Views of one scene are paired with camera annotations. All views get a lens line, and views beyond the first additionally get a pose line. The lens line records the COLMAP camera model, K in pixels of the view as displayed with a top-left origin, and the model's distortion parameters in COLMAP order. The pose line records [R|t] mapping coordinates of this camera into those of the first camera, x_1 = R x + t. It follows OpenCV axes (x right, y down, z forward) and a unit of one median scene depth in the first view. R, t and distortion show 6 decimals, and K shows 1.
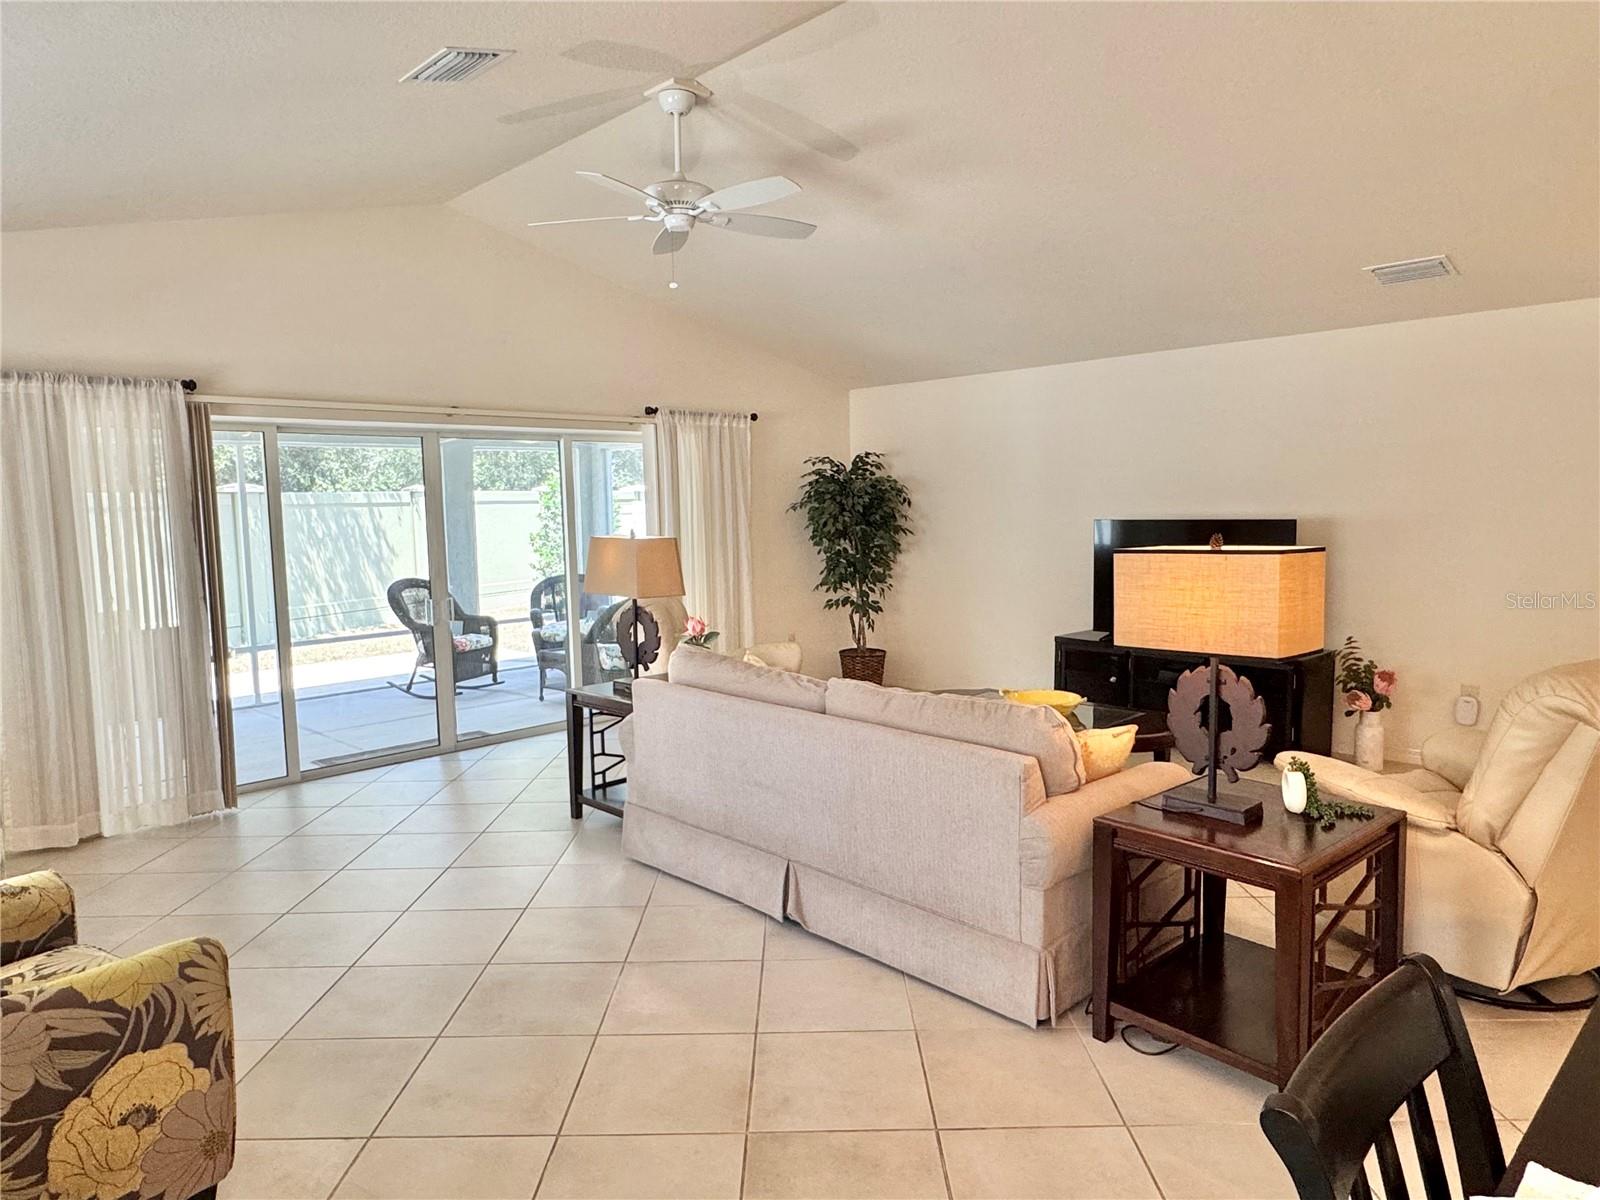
lens RADIAL K [[994.7, 0, 800.1], [0, 994.7, 596.2], [0, 0, 1]] dist [-0.002337, 0.000114]
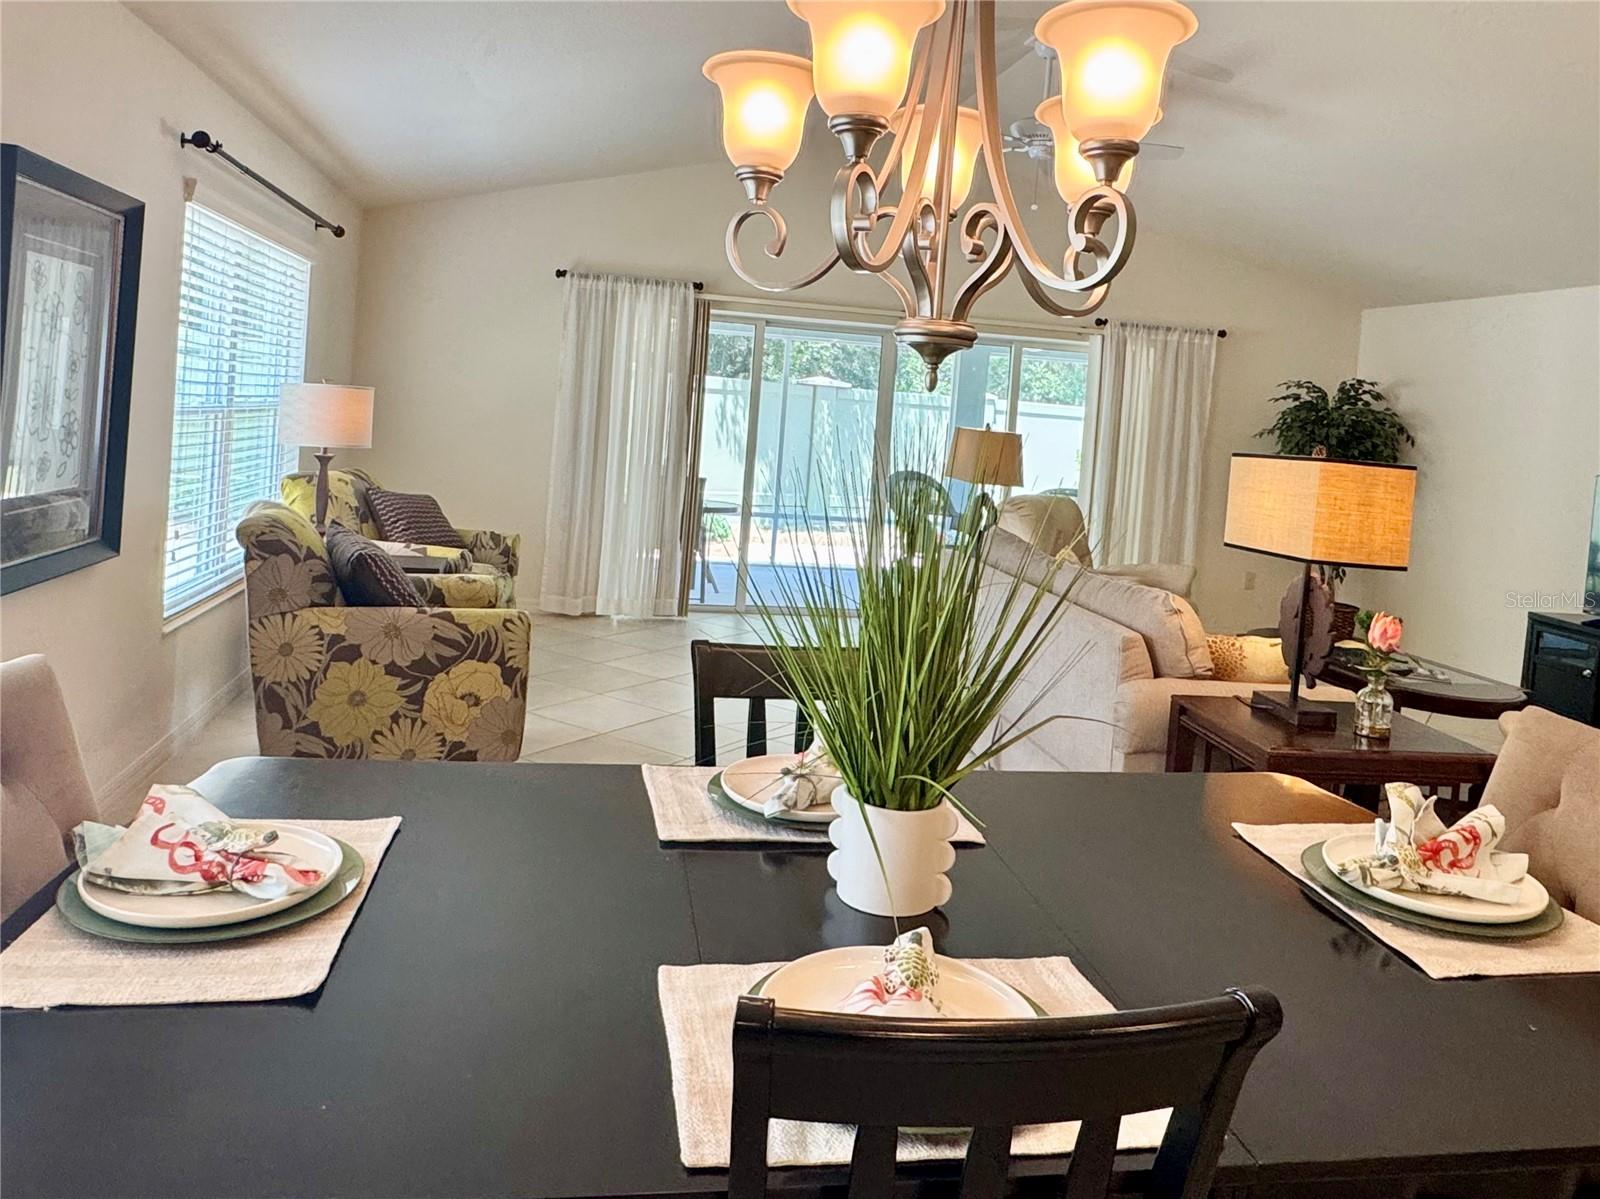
lens RADIAL K [[1141.5, 0, 812.1], [0, 1141.5, 441.4], [0, 0, 1]] dist [-0.006067, -0.004144]
pose [[0.833950, 0.095756, -0.543468, 0.244267], [-0.140724, 0.989172, -0.041653, 0.022524], [0.533595, 0.111216, 0.838396, -0.112002]]
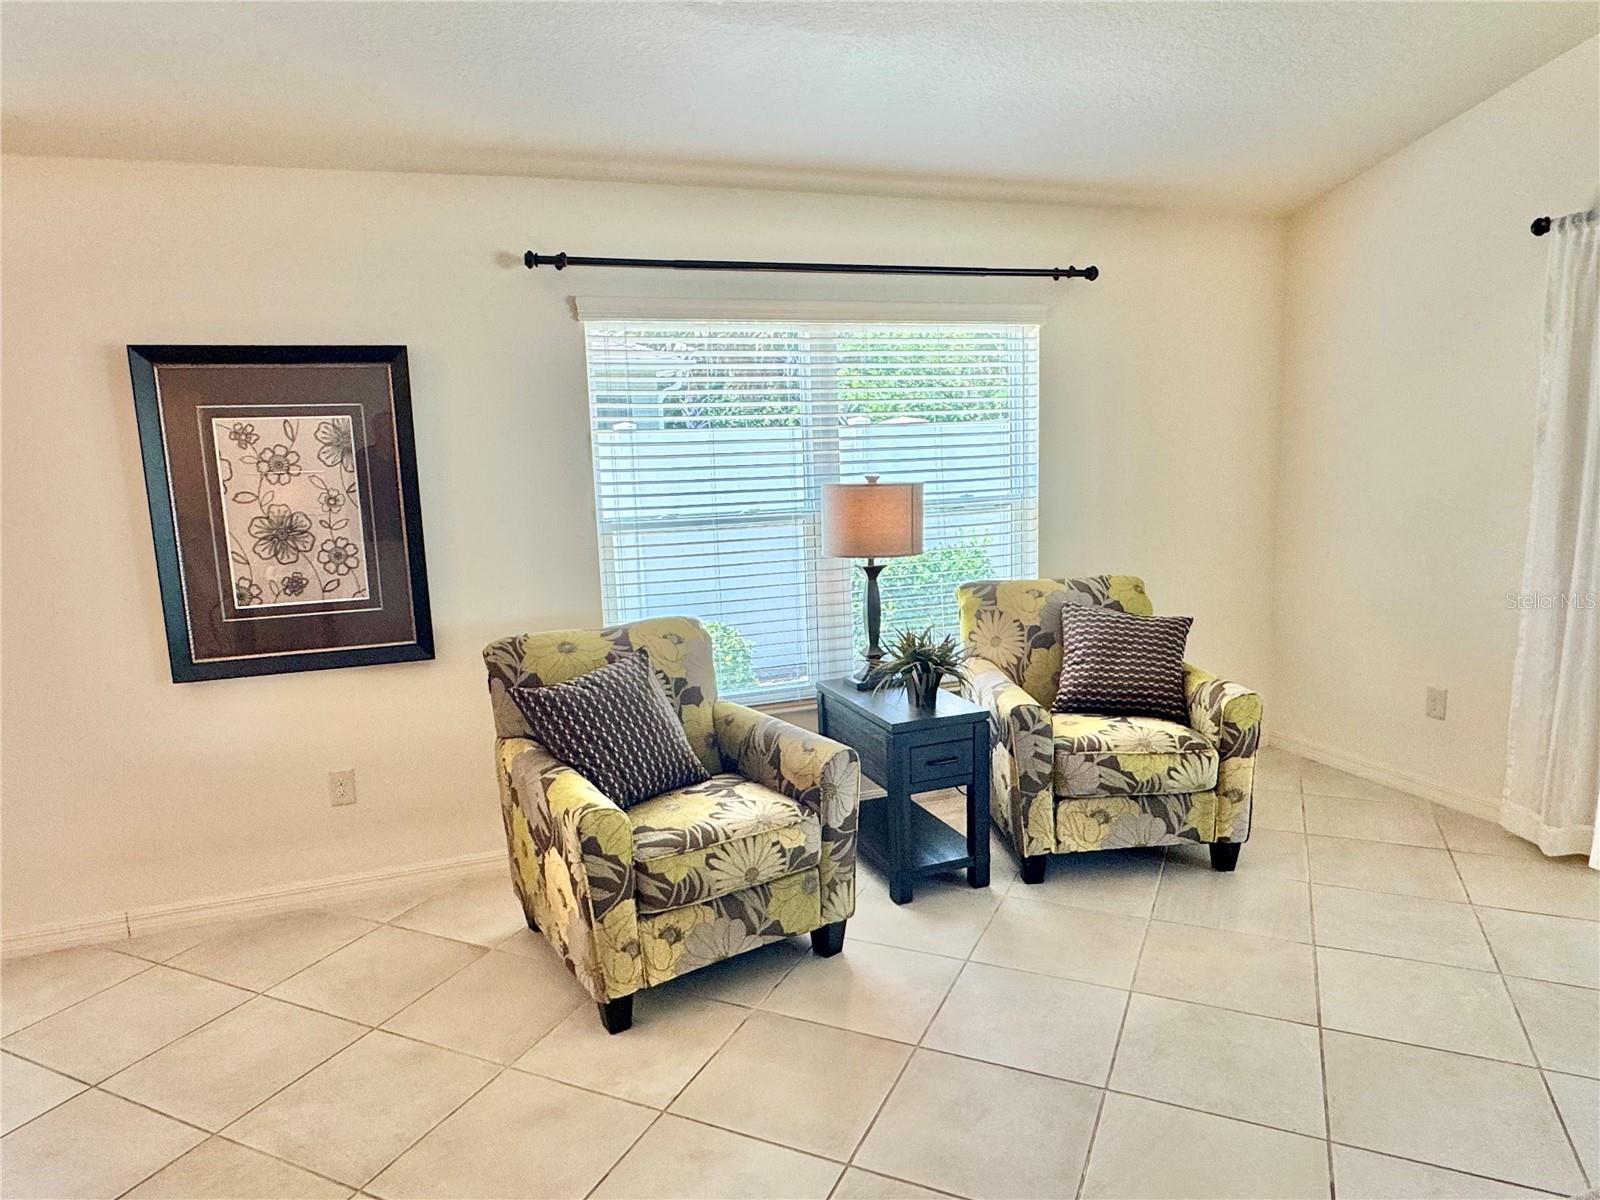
lens RADIAL K [[994.7, 0, 797.6], [0, 994.7, 604.1], [0, 0, 1]] dist [-0.002337, 0.000114]
pose [[-0.418028, 0.175593, -0.891302, 0.094713], [-0.042751, 0.976252, 0.212379, -0.046243], [0.907428, 0.126884, -0.400594, 0.502151]]
